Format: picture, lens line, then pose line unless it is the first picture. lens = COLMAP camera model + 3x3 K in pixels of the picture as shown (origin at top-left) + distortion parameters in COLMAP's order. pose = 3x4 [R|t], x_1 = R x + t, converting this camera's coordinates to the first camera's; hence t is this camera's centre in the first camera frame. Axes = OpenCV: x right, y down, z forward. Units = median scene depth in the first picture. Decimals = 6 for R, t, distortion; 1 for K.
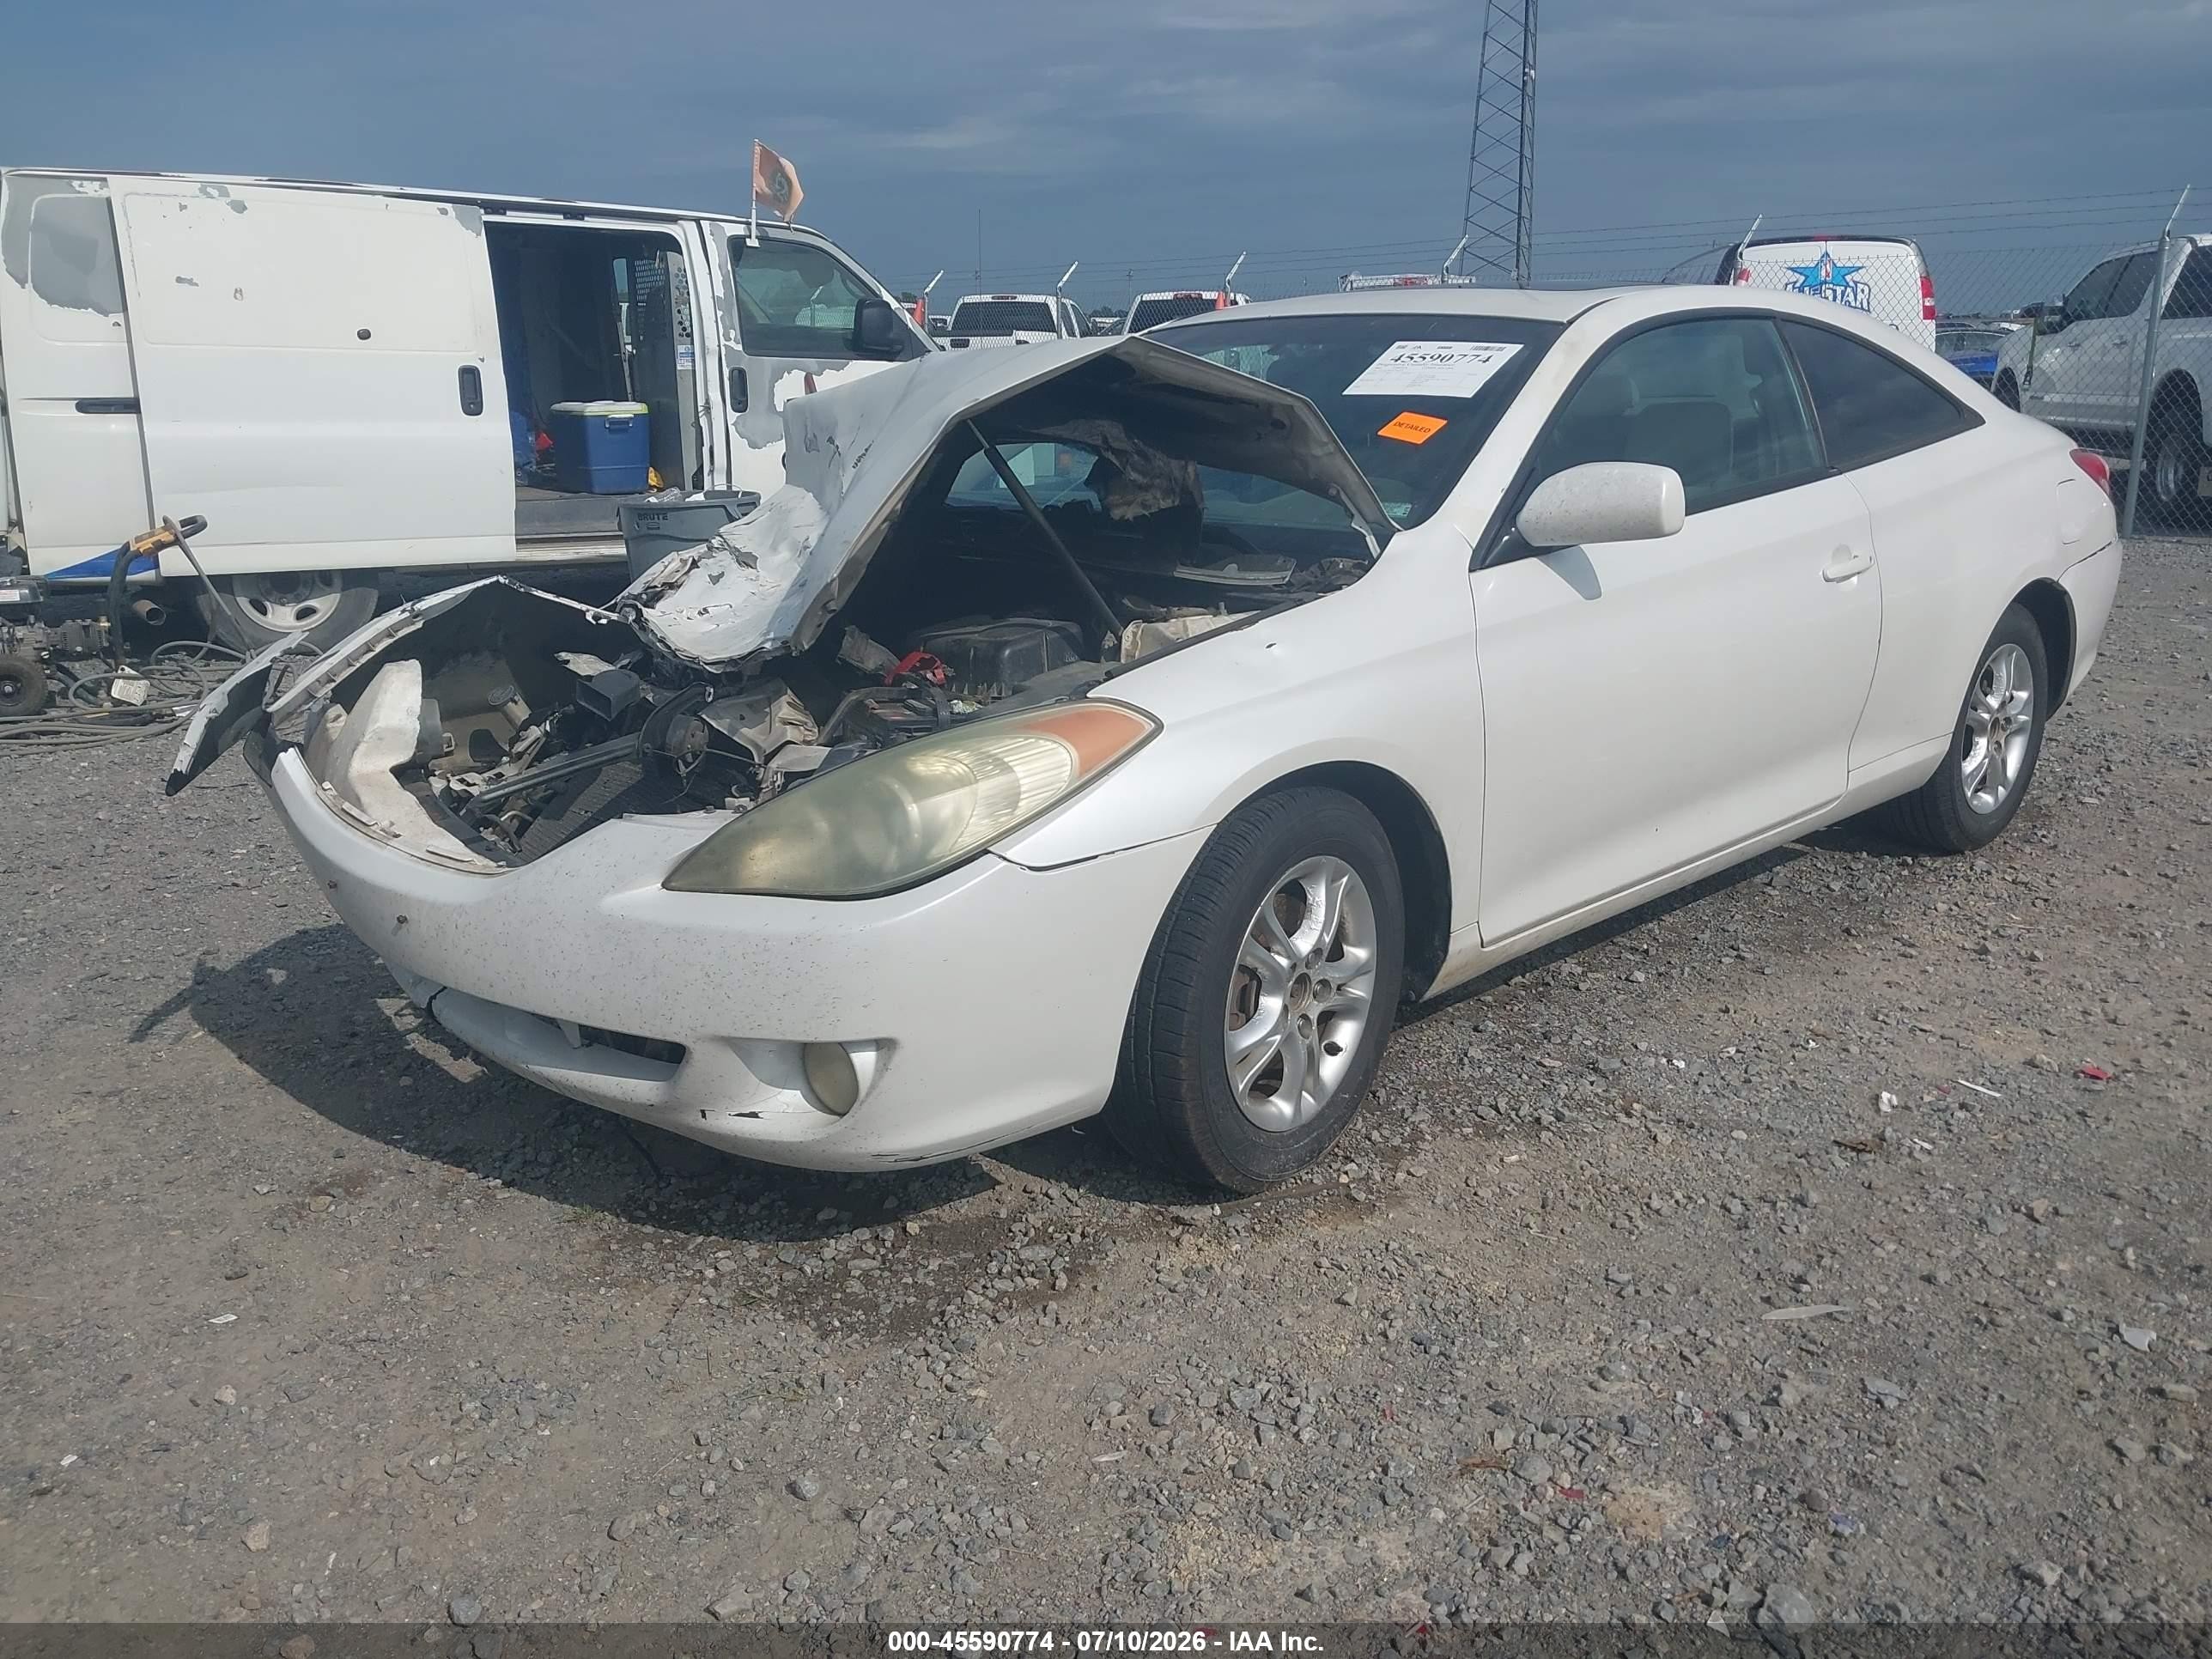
lens RADIAL K [[1767.5, 0, 1134.3], [0, 1767.5, 834.8], [0, 0, 1]] dist [0.011276, -0.003184]
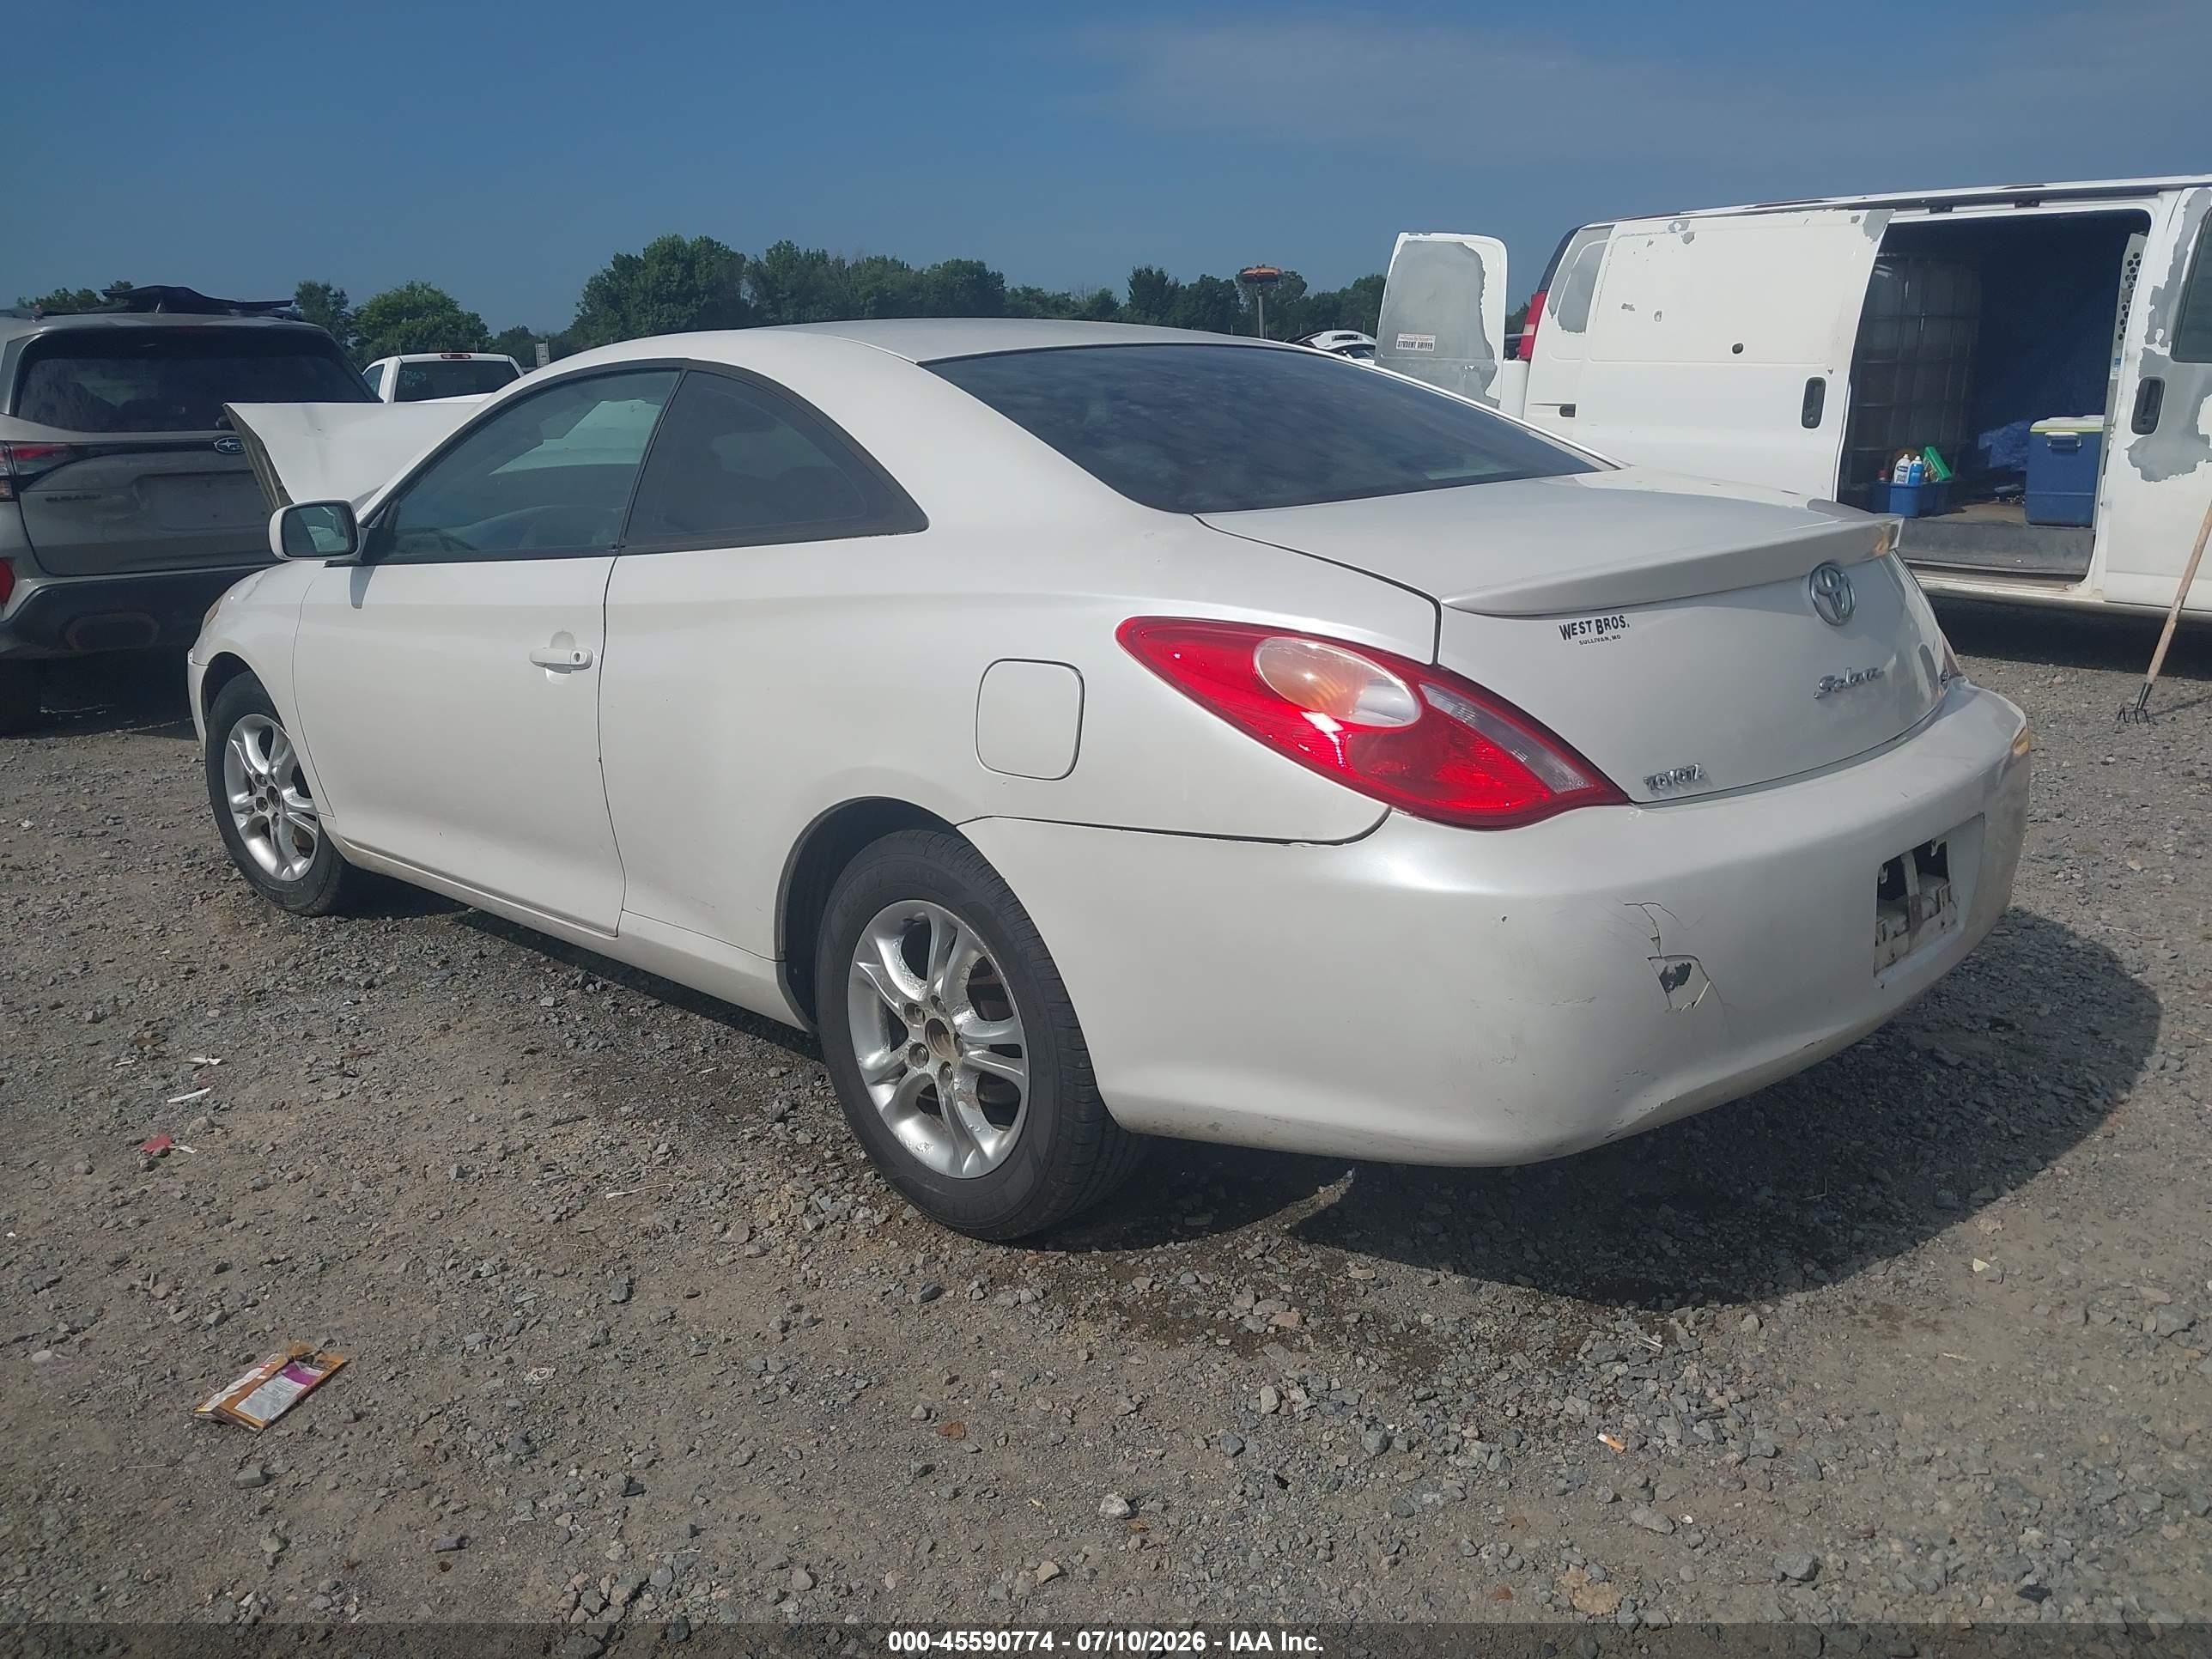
lens RADIAL K [[1767.5, 0, 1134.3], [0, 1767.5, 834.8], [0, 0, 1]] dist [0.011276, -0.003184]
pose [[0.029111, 0.257215, -0.965916, 0.627446], [-0.243233, 0.939102, 0.242744, -0.172054], [0.969531, 0.227876, 0.089901, 0.598812]]
